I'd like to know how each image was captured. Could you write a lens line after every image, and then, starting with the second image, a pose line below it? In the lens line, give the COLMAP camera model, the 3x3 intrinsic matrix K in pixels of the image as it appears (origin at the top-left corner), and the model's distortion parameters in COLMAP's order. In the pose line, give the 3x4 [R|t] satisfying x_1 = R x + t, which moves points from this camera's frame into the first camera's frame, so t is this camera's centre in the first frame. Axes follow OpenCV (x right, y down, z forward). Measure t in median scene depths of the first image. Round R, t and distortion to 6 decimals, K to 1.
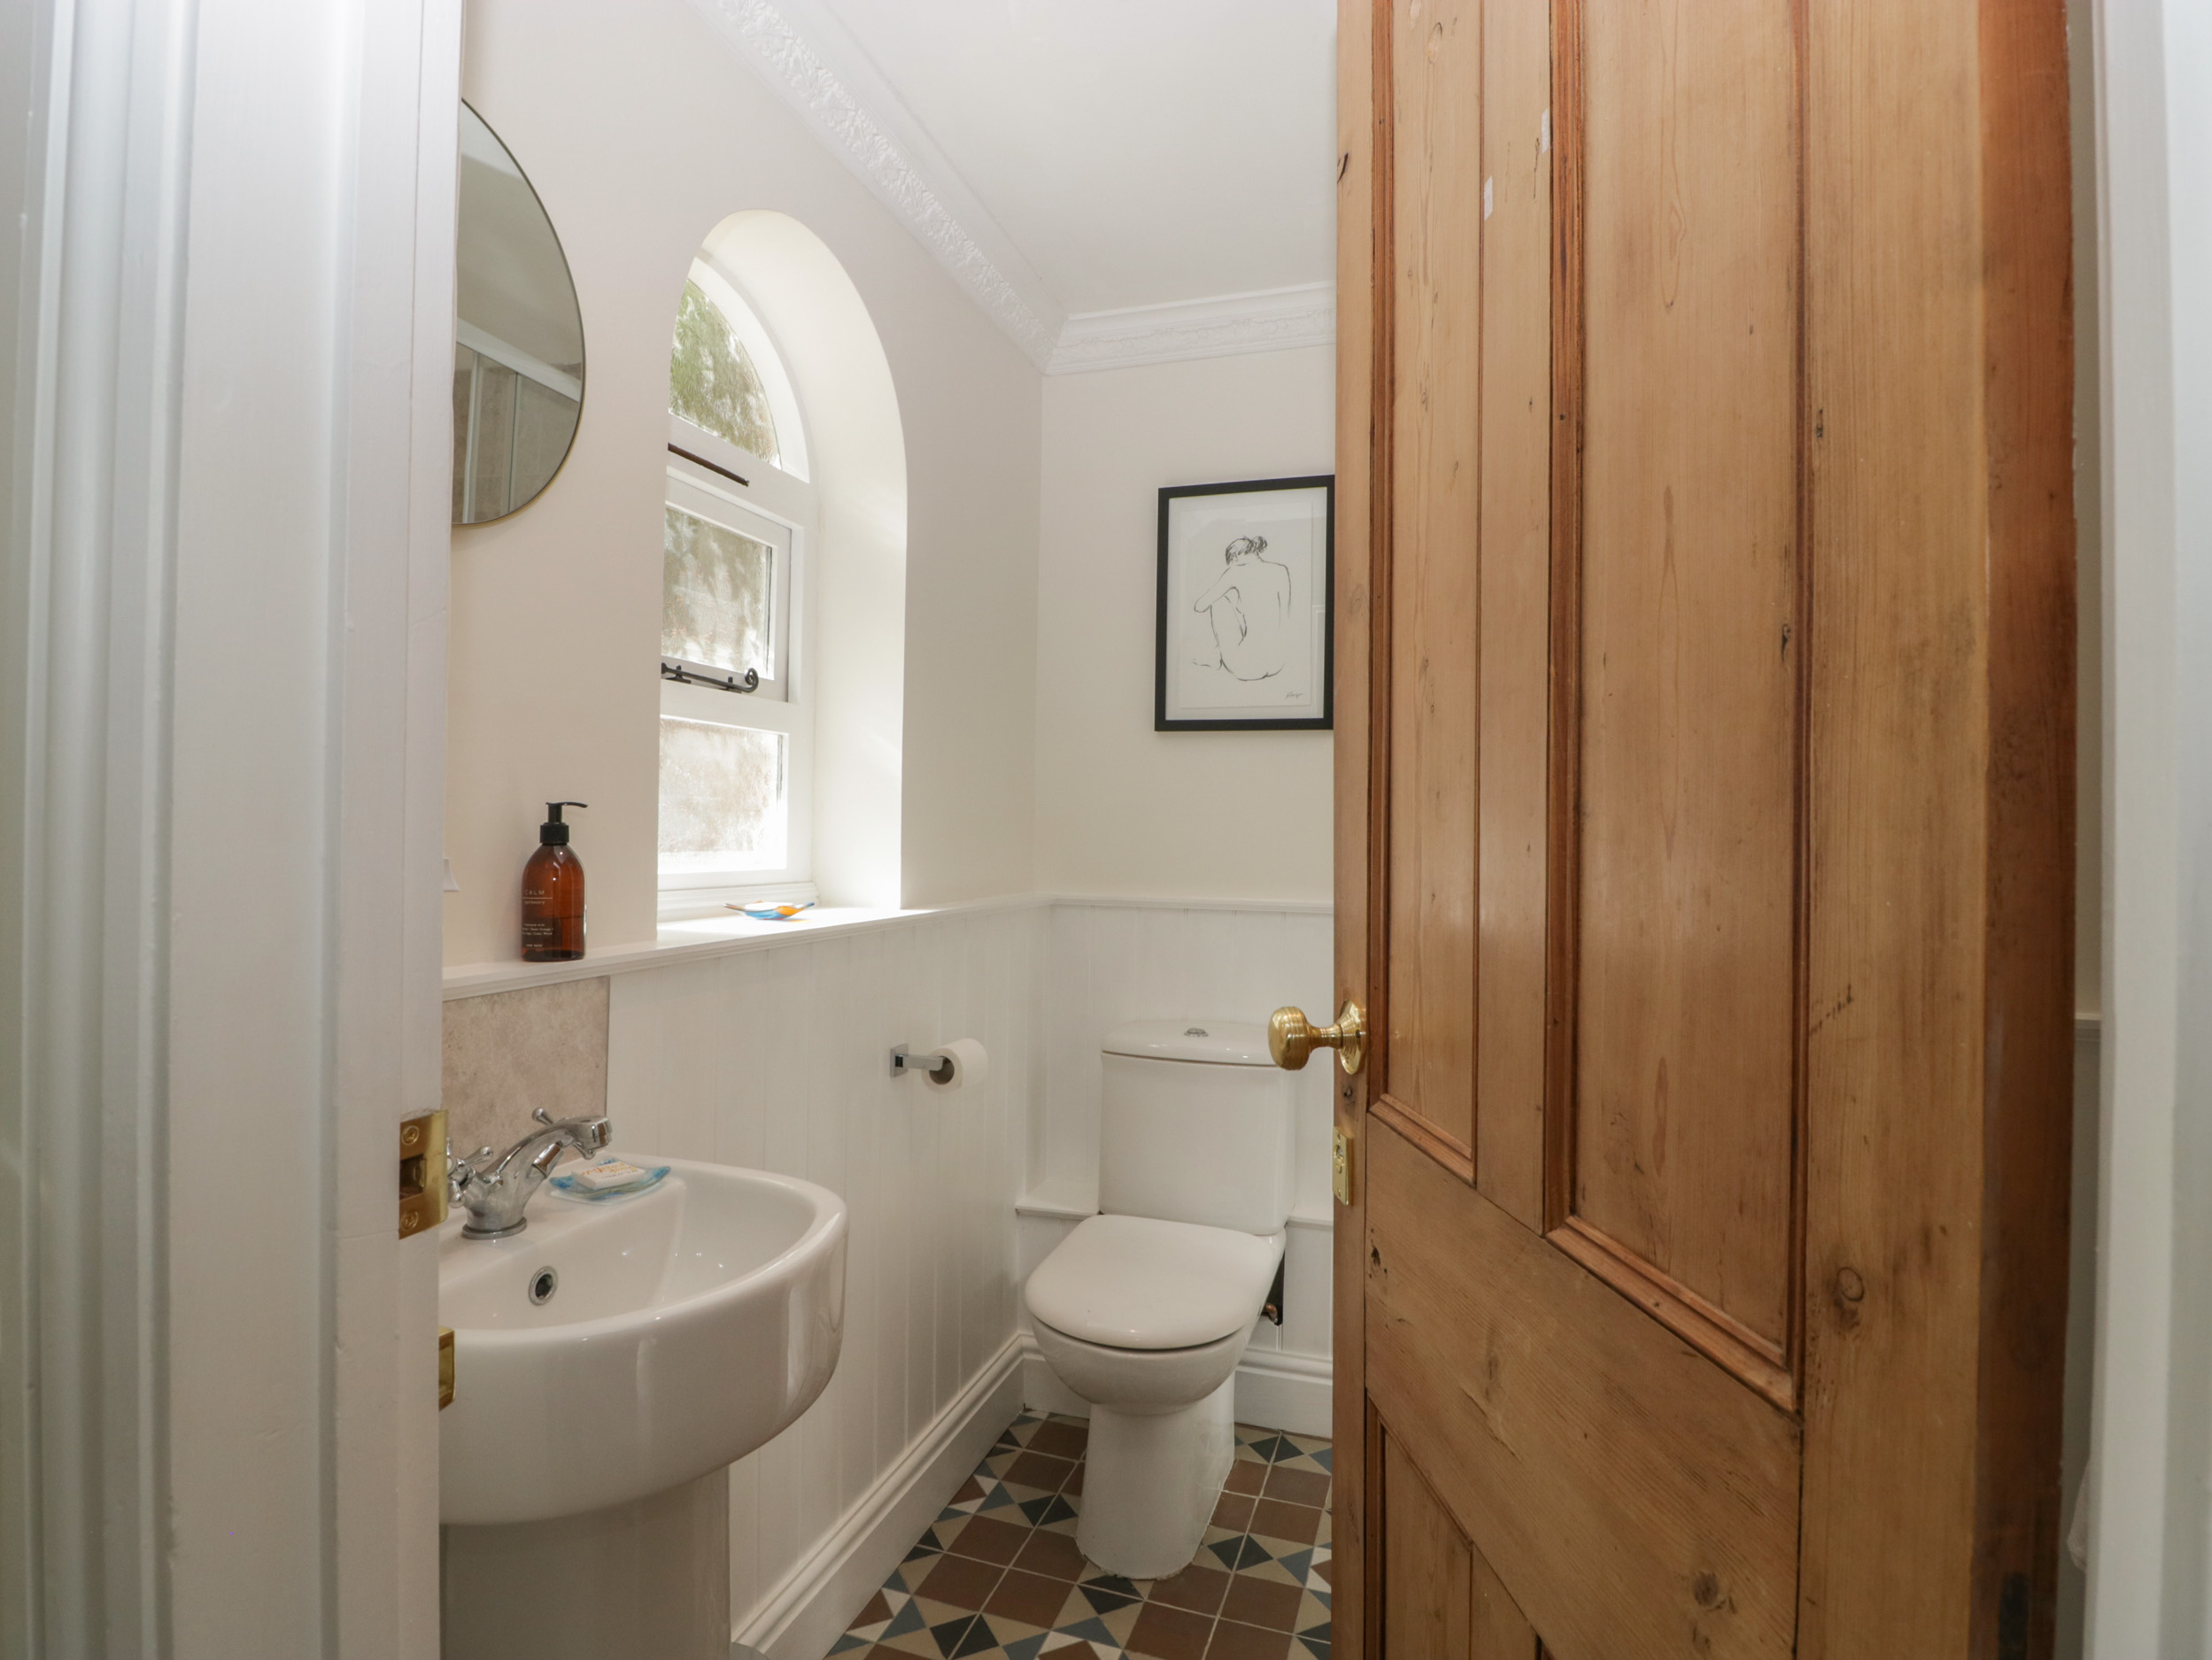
lens RADIAL K [[1150.4, 0, 1077.9], [0, 1150.4, 820.6], [0, 0, 1]] dist [-0.000612, -0.011819]
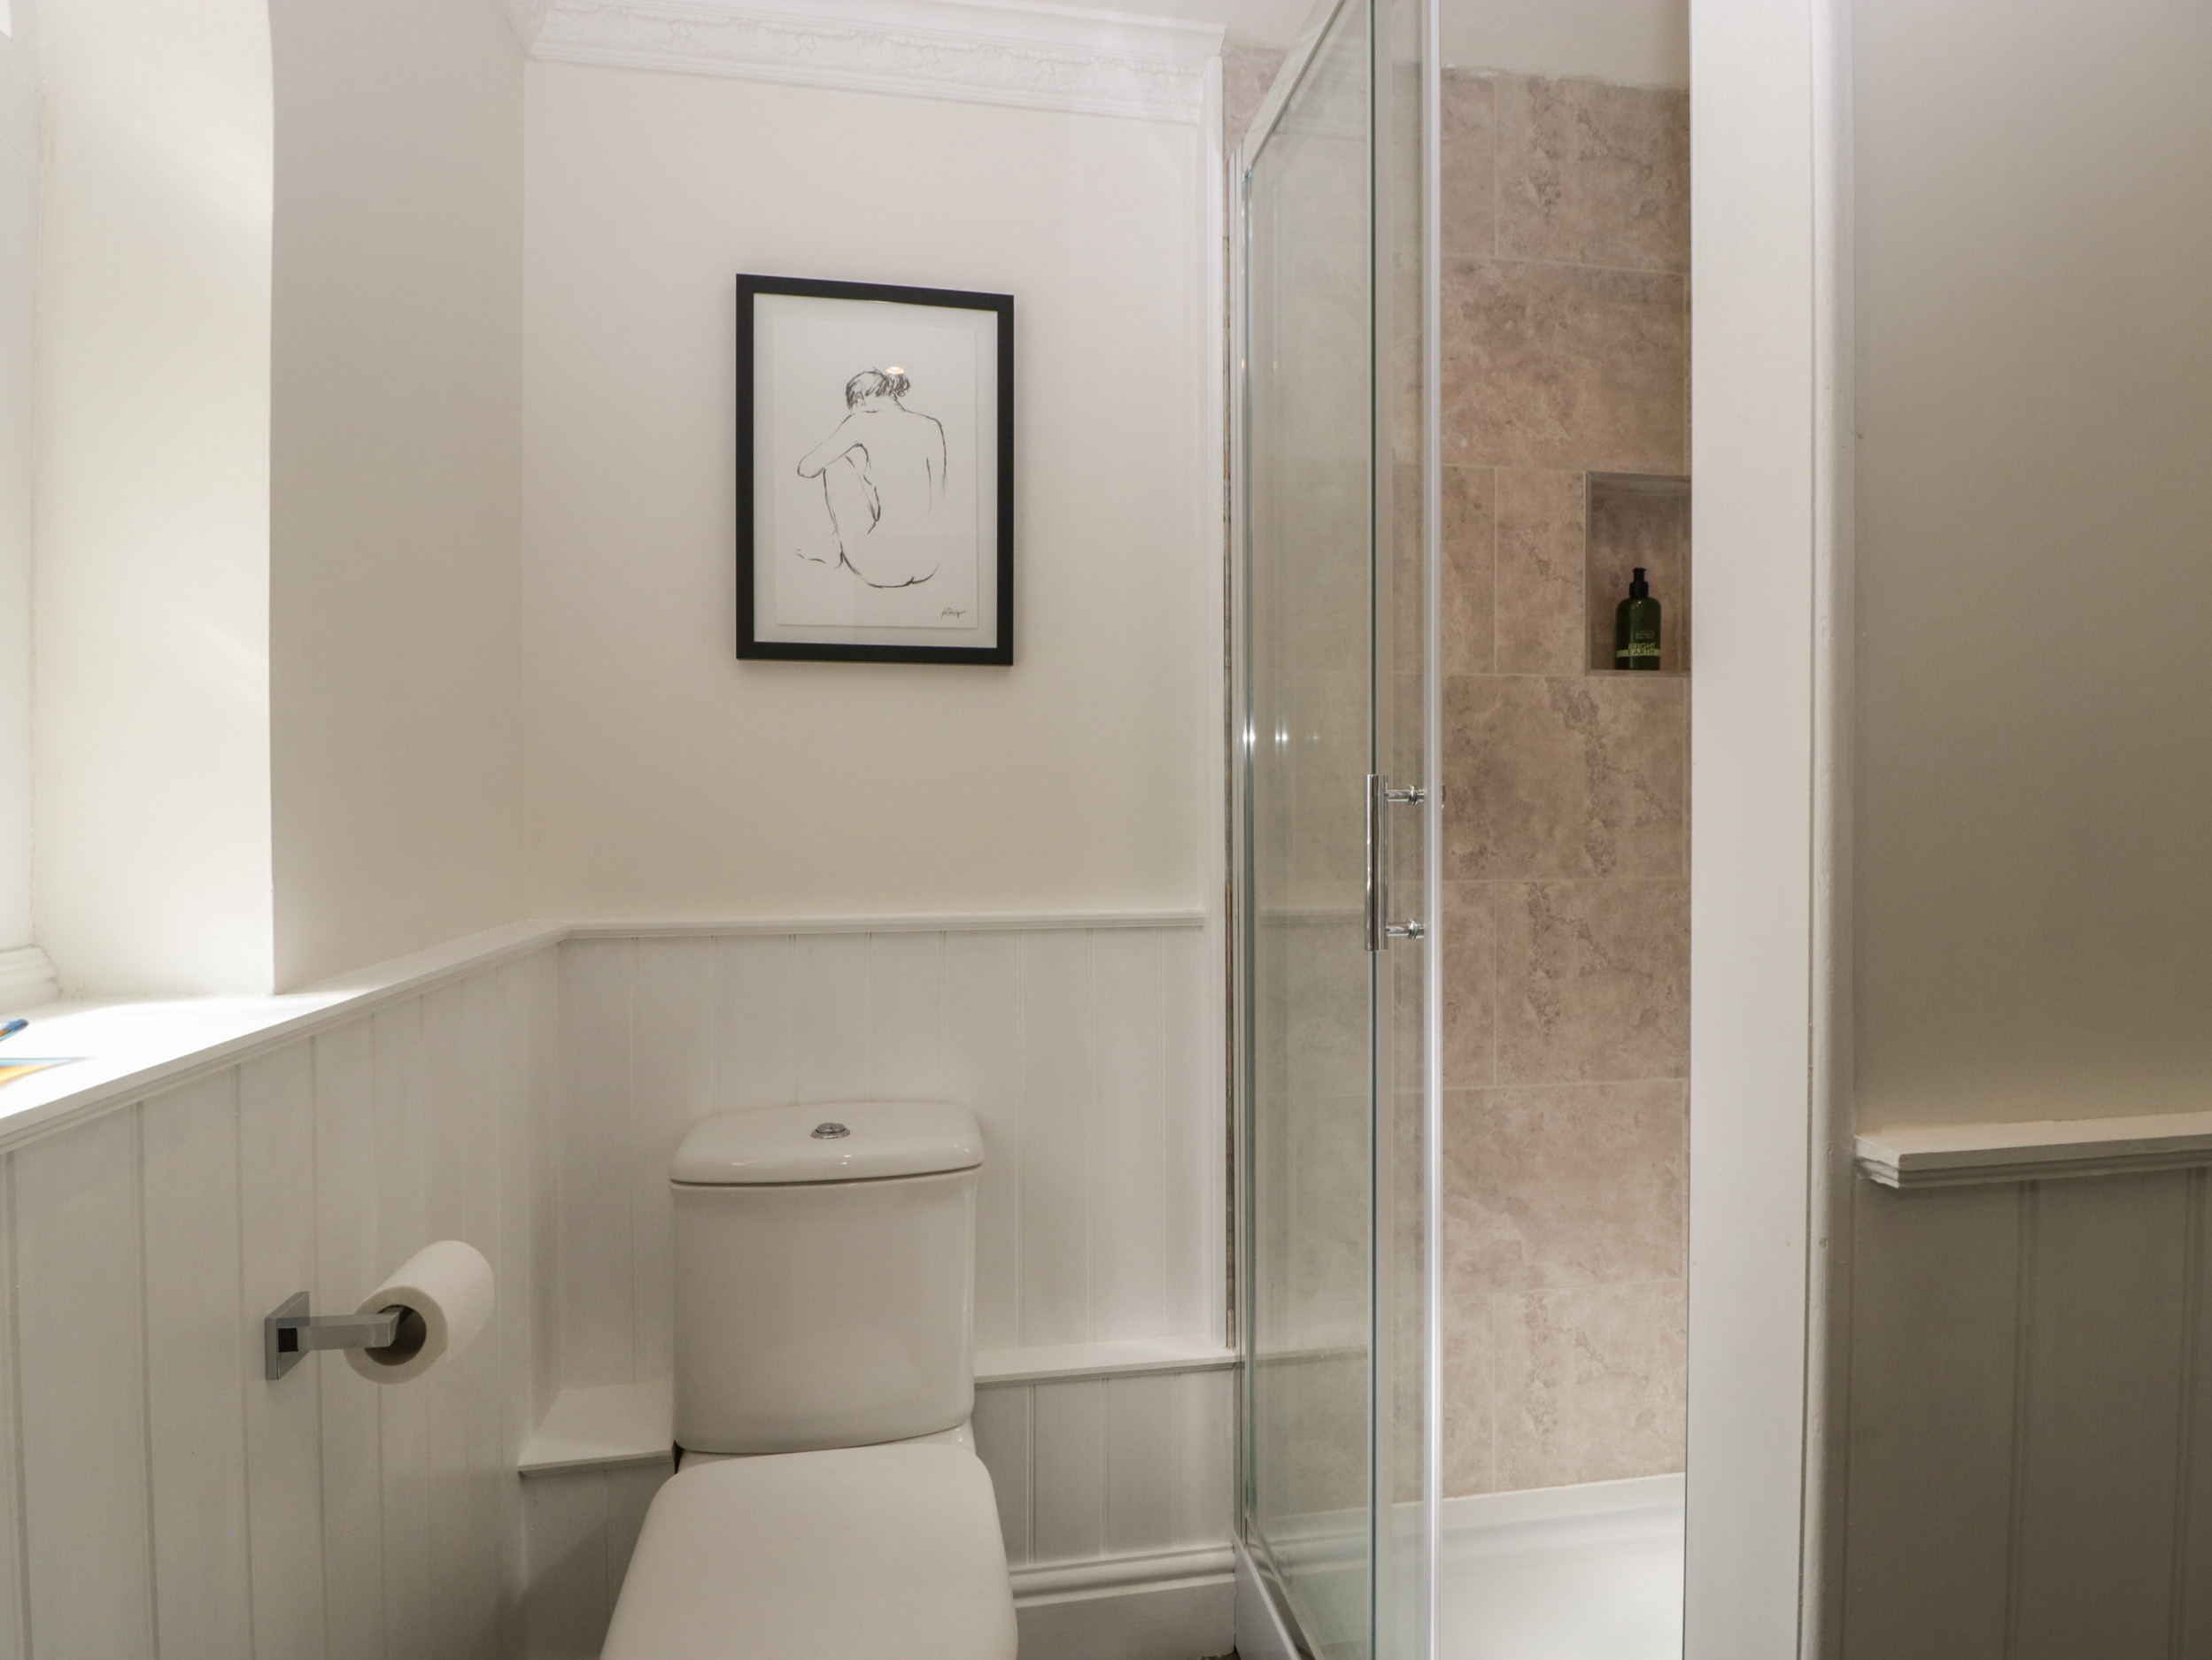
lens RADIAL K [[1150.4, 0, 1077.9], [0, 1150.4, 820.6], [0, 0, 1]] dist [-0.000612, -0.011819]
pose [[0.884252, -0.020850, 0.466545, -0.066164], [0.010853, 0.999651, 0.024106, -0.001722], [-0.466885, -0.016252, 0.884169, 0.355800]]
